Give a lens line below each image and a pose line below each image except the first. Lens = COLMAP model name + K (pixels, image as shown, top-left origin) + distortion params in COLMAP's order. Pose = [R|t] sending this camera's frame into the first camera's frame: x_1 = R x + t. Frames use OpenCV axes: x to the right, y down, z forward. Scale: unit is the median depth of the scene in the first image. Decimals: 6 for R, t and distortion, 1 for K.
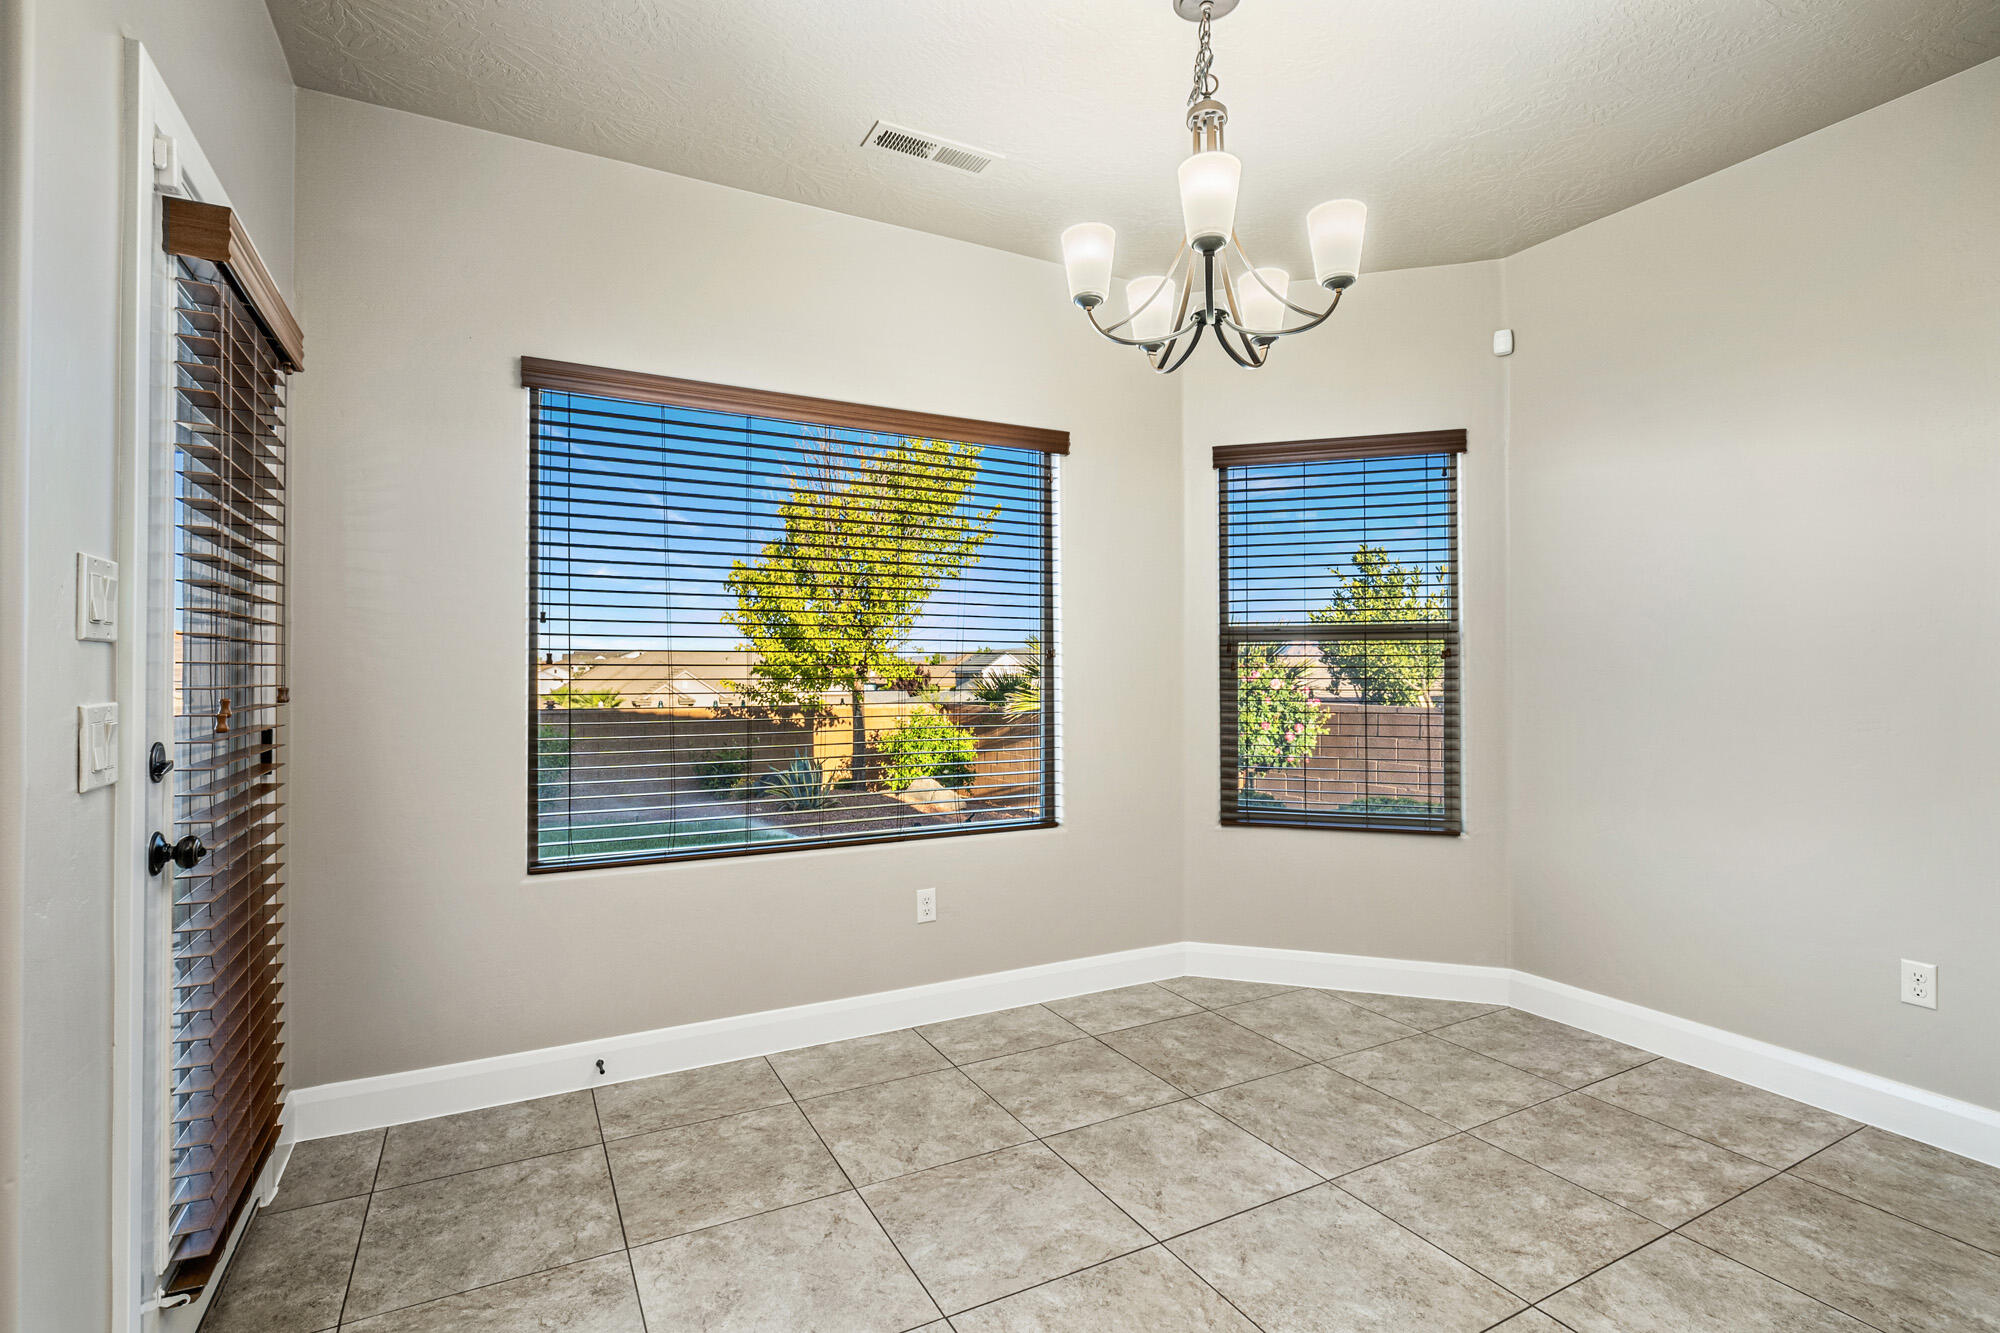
lens RADIAL K [[928.1, 0, 977.7], [0, 928.1, 667.8], [0, 0, 1]] dist [-0.029384, 0.003773]
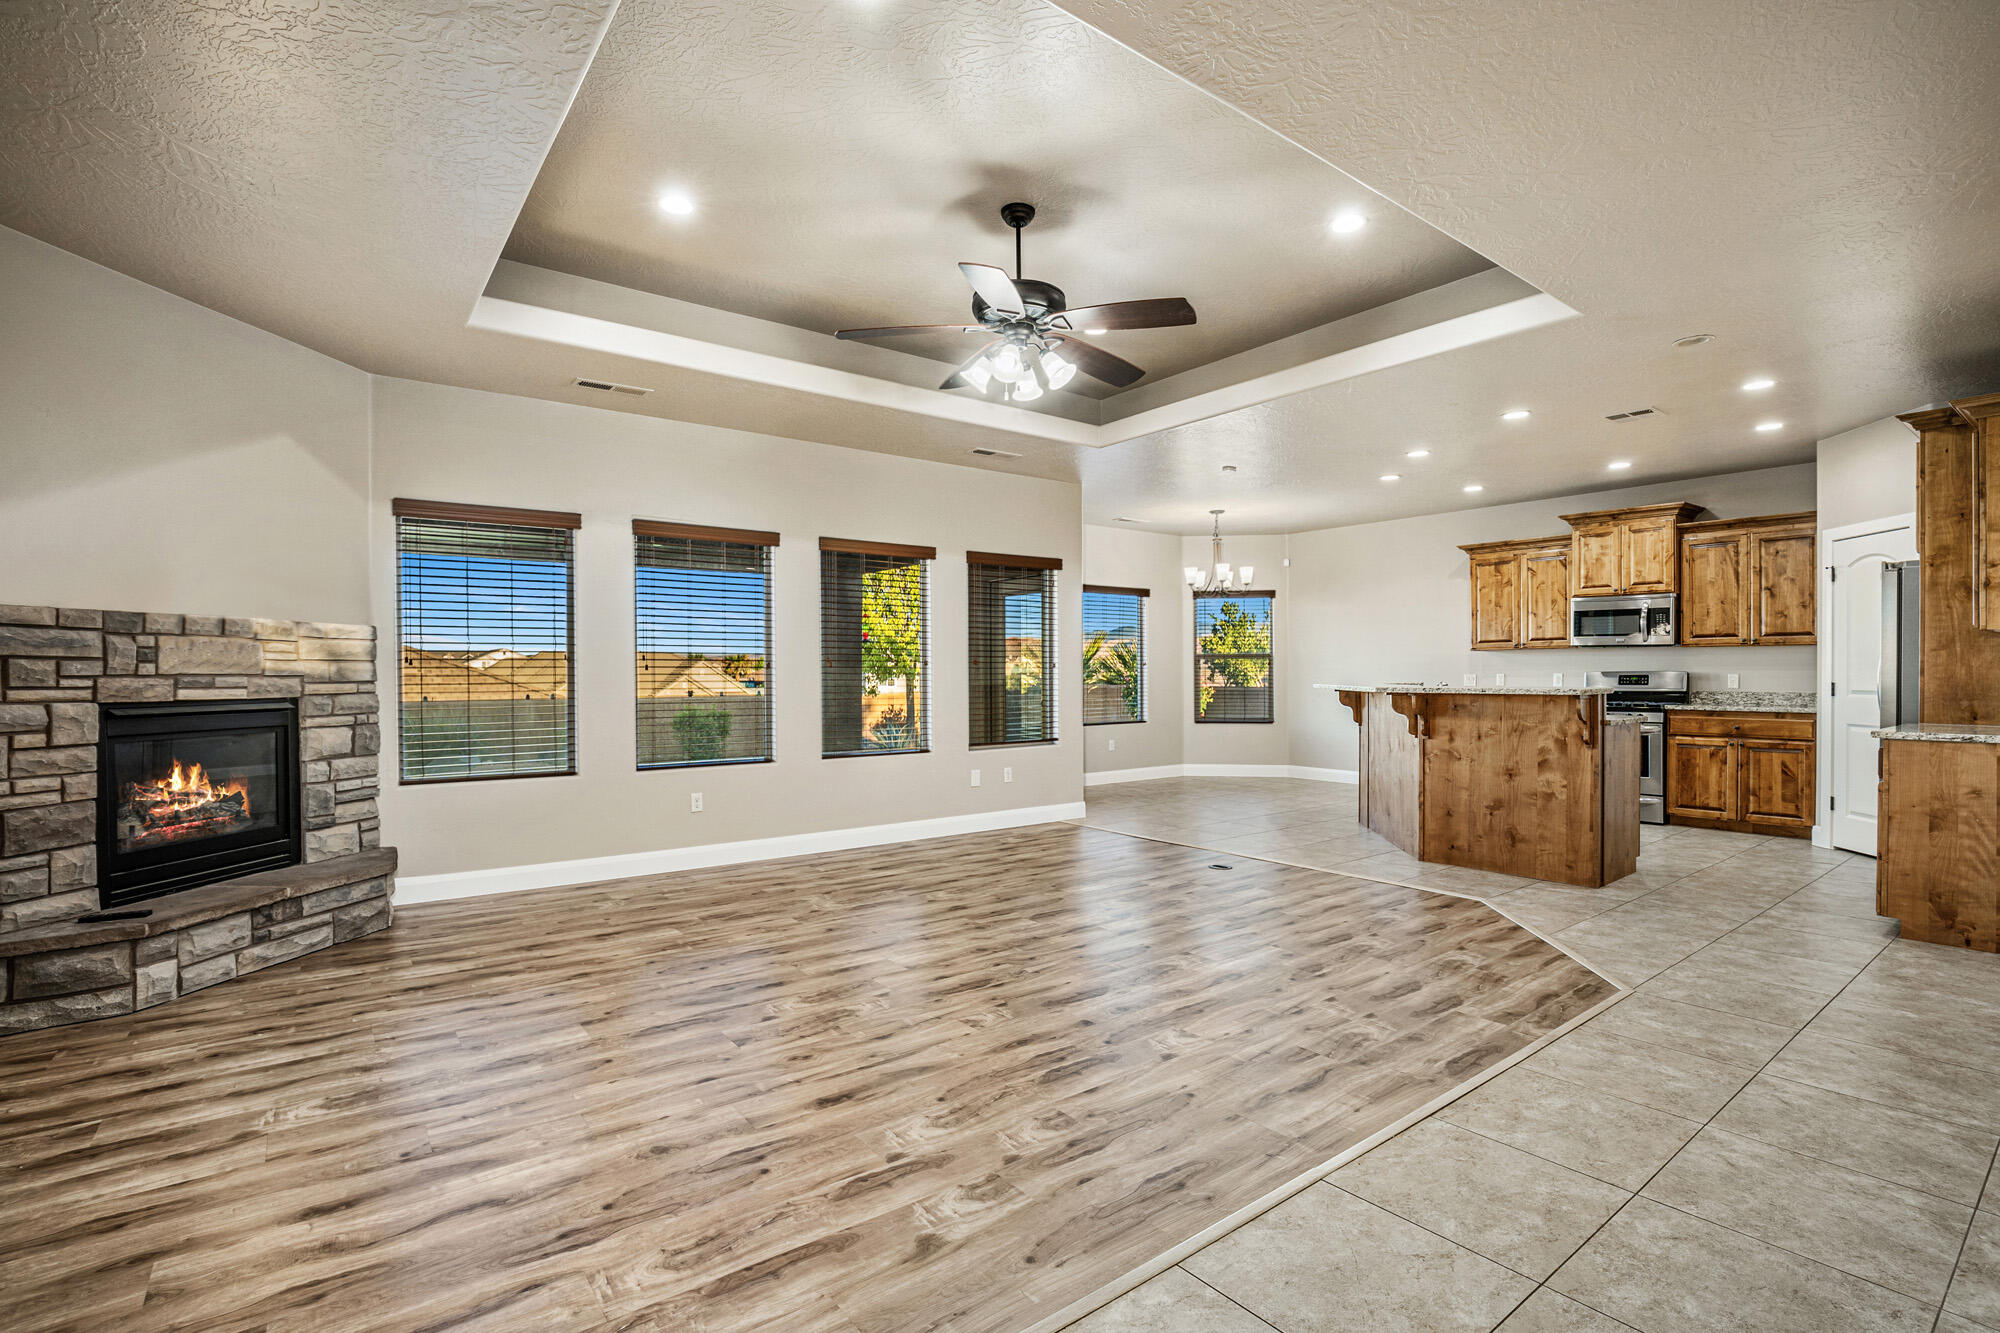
lens RADIAL K [[928.1, 0, 1006.6], [0, 928.1, 677.6], [0, 0, 1]] dist [-0.029384, 0.003773]
pose [[0.981702, -0.003252, 0.190394, -0.900105], [0.000910, 0.999923, 0.012390, -0.008347], [-0.190420, -0.011991, 0.981630, -1.785778]]
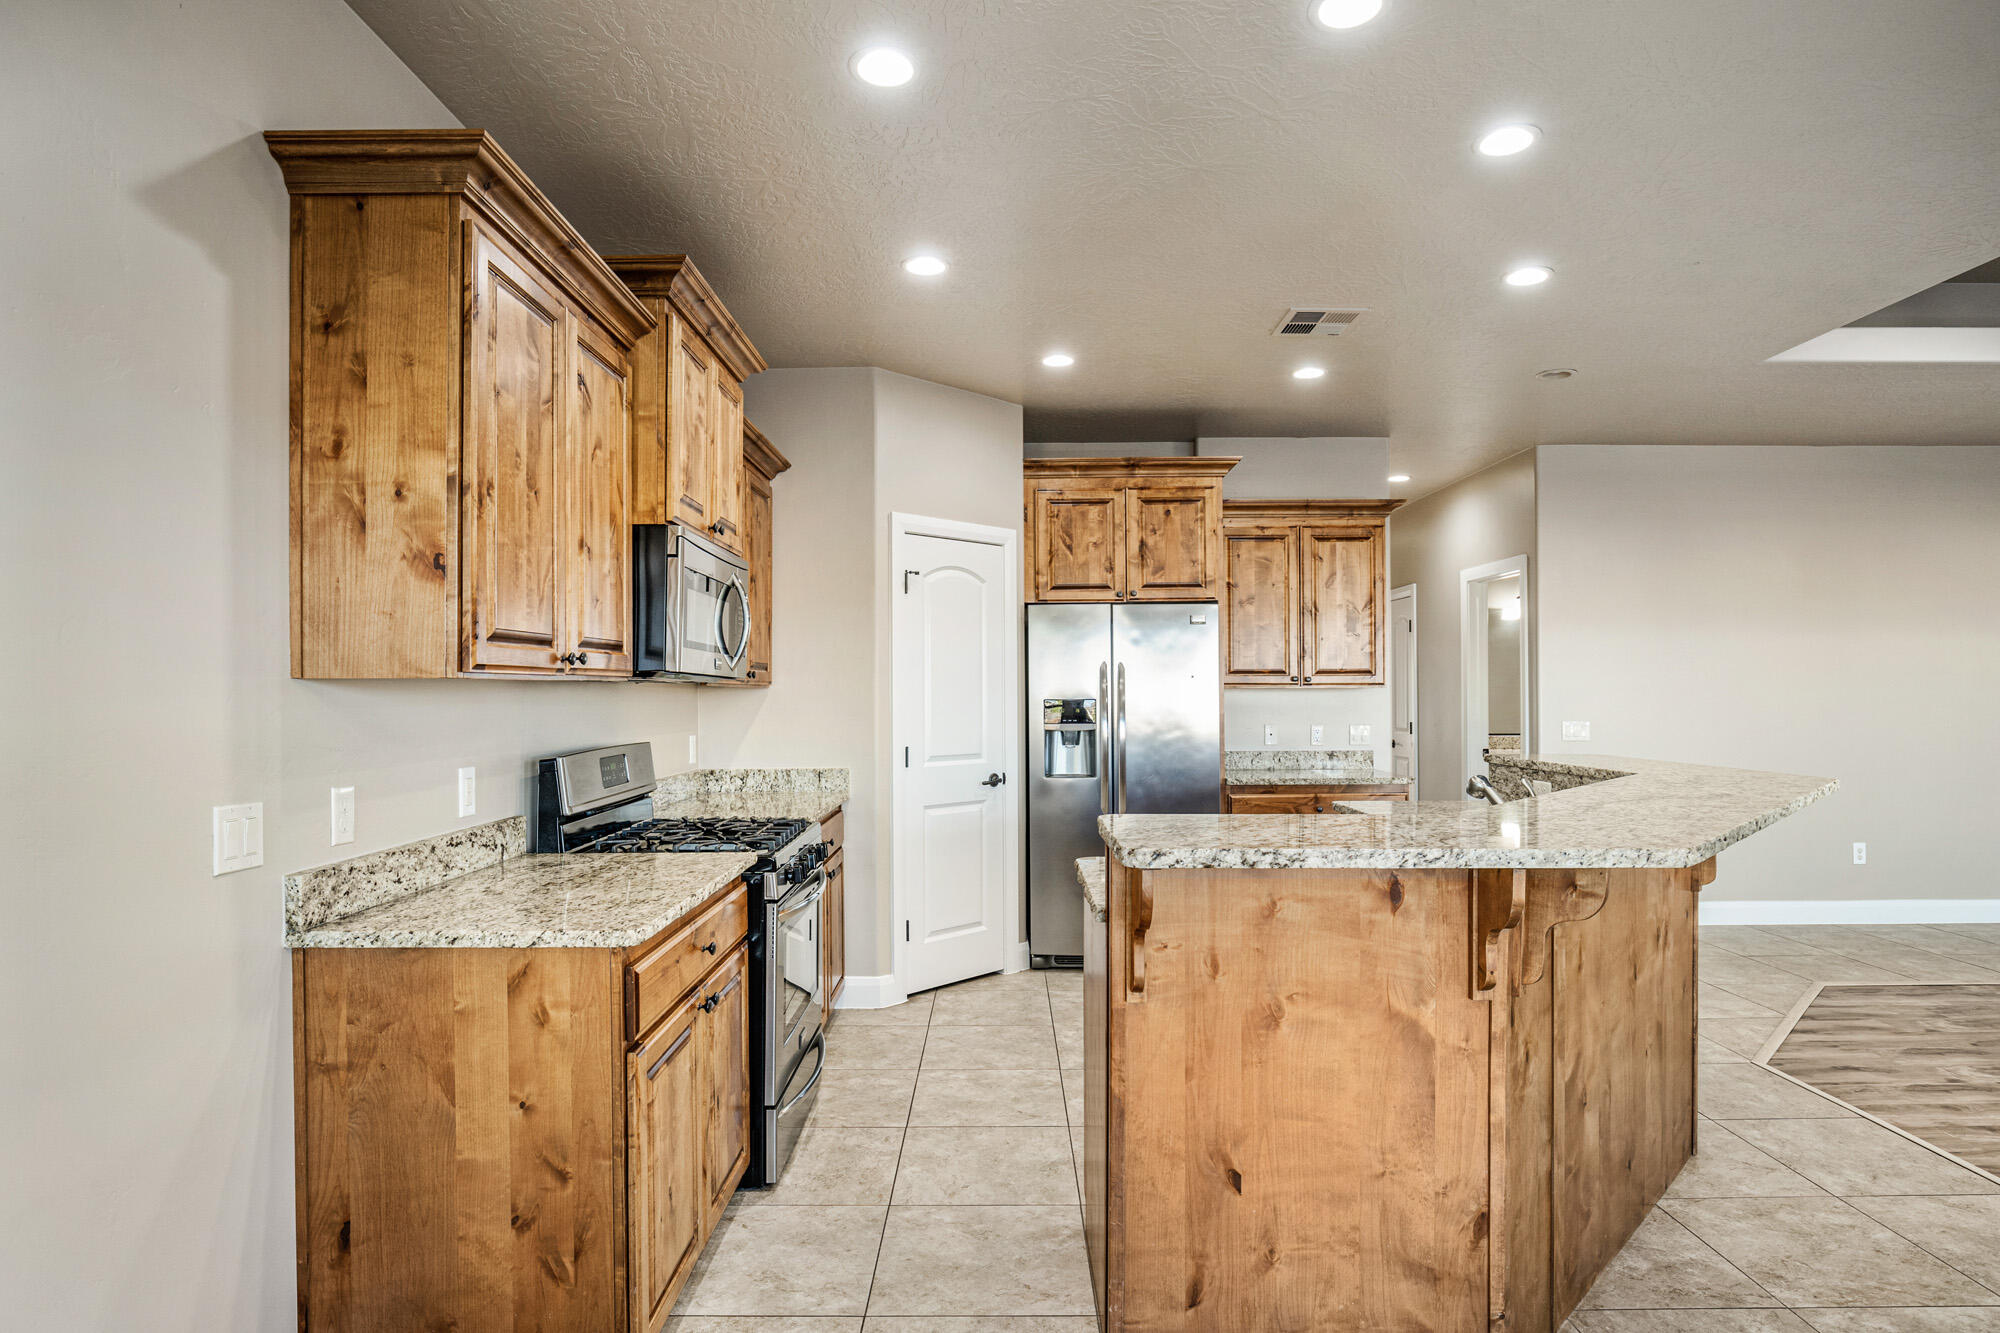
lens RADIAL K [[1053.2, 0, 1002.6], [0, 1053.2, 700.1], [0, 0, 1]] dist [-0.013896, -0.000311]
pose [[-0.891427, 0.005602, 0.453129, 0.249184], [0.003719, 0.999980, -0.005048, -0.026676], [-0.453148, -0.002815, -0.891431, 0.693954]]
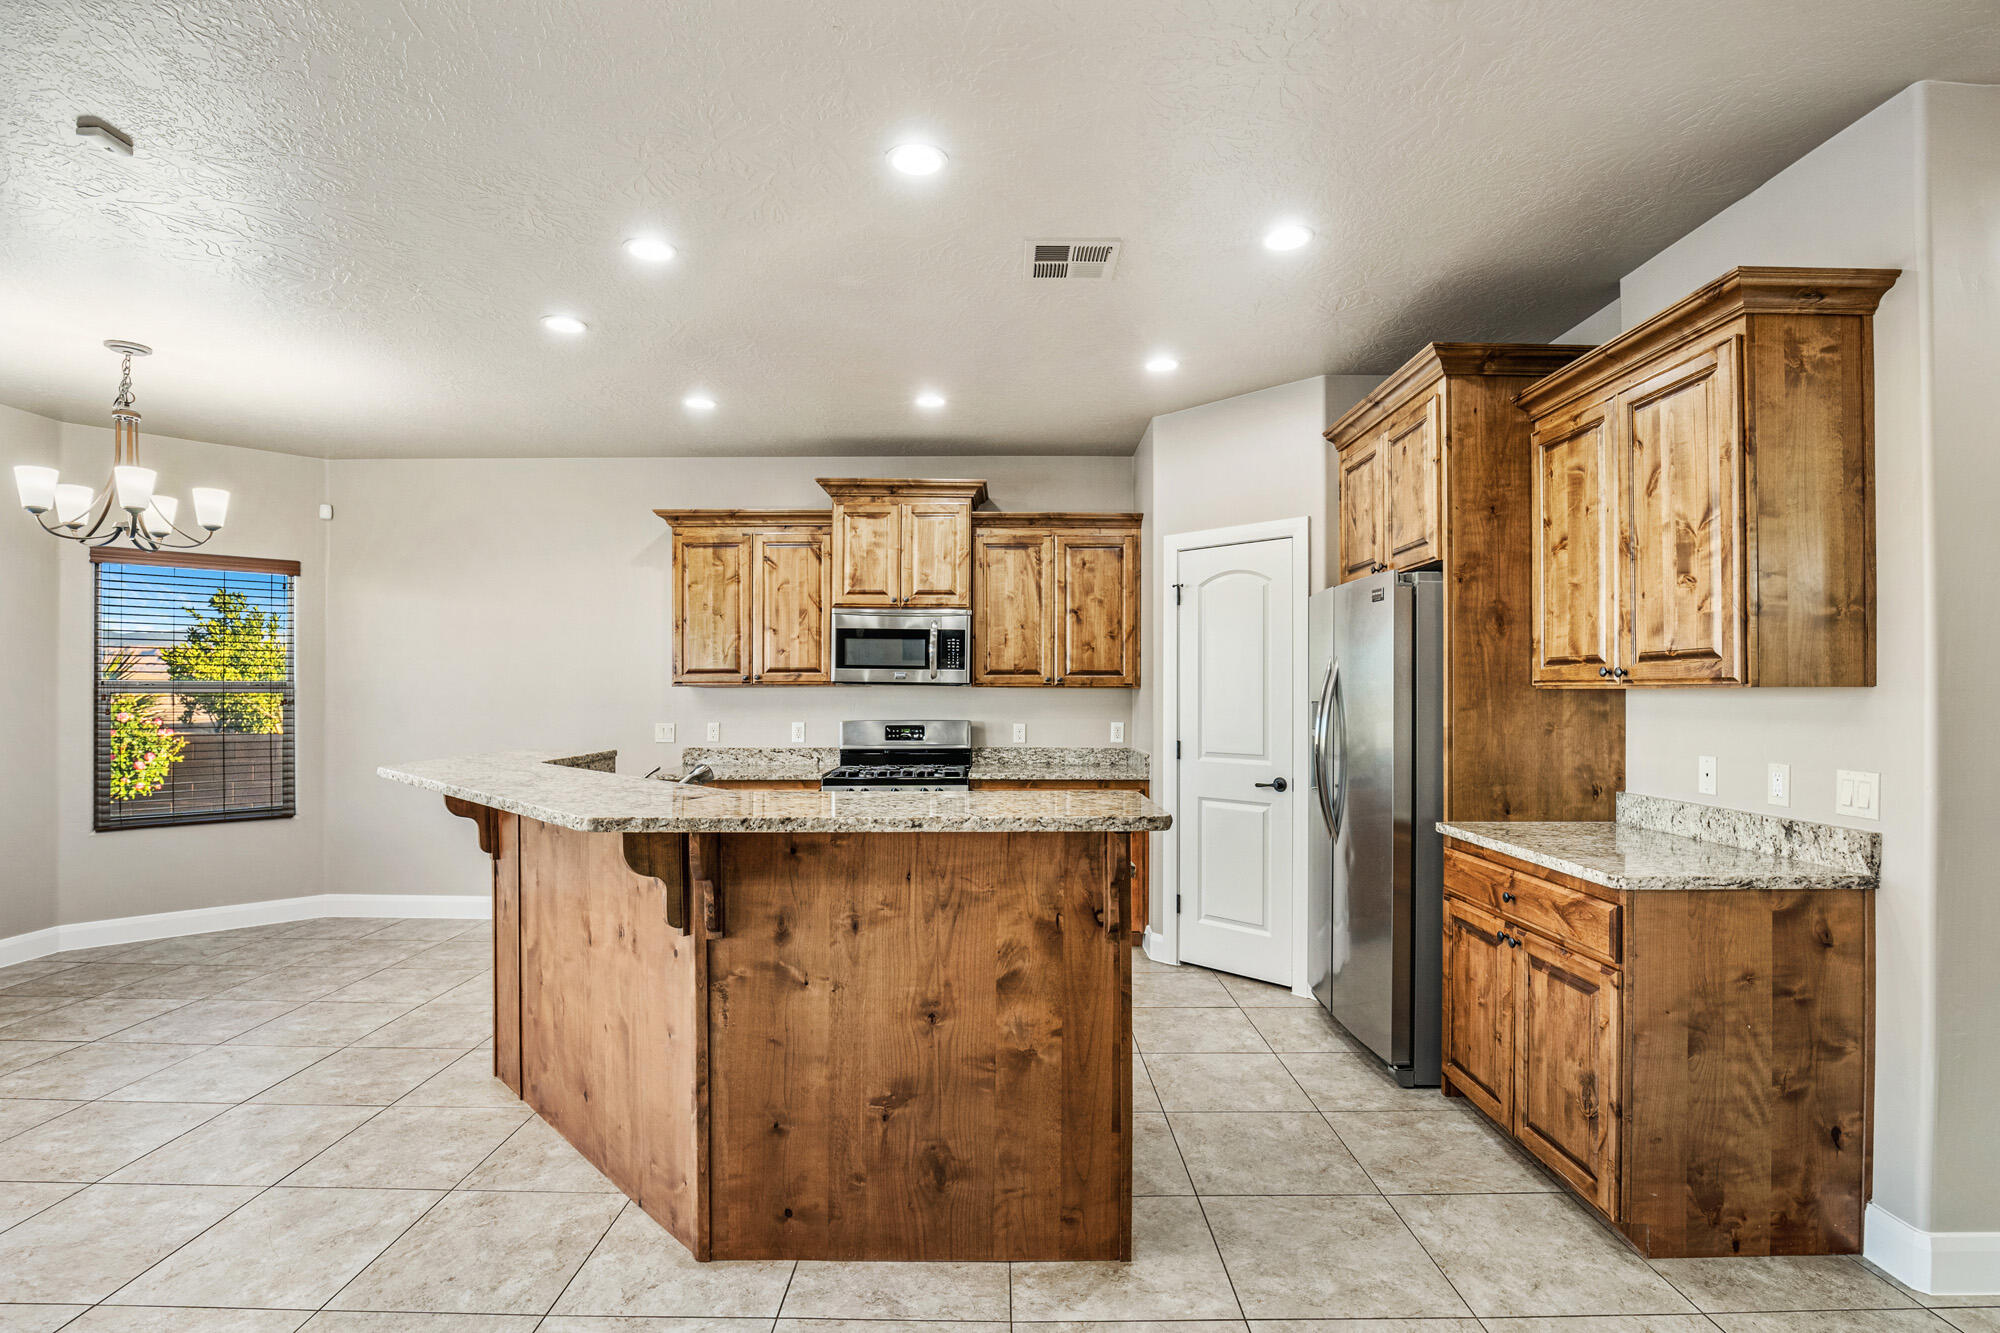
lens RADIAL K [[928.1, 0, 996.6], [0, 928.1, 688.5], [0, 0, 1]] dist [-0.029384, 0.003773]
pose [[0.451315, 0.005215, 0.892349, -0.322741], [-0.008332, 0.999964, -0.001630, -0.045278], [-0.892326, -0.006699, 0.451343, -0.765228]]
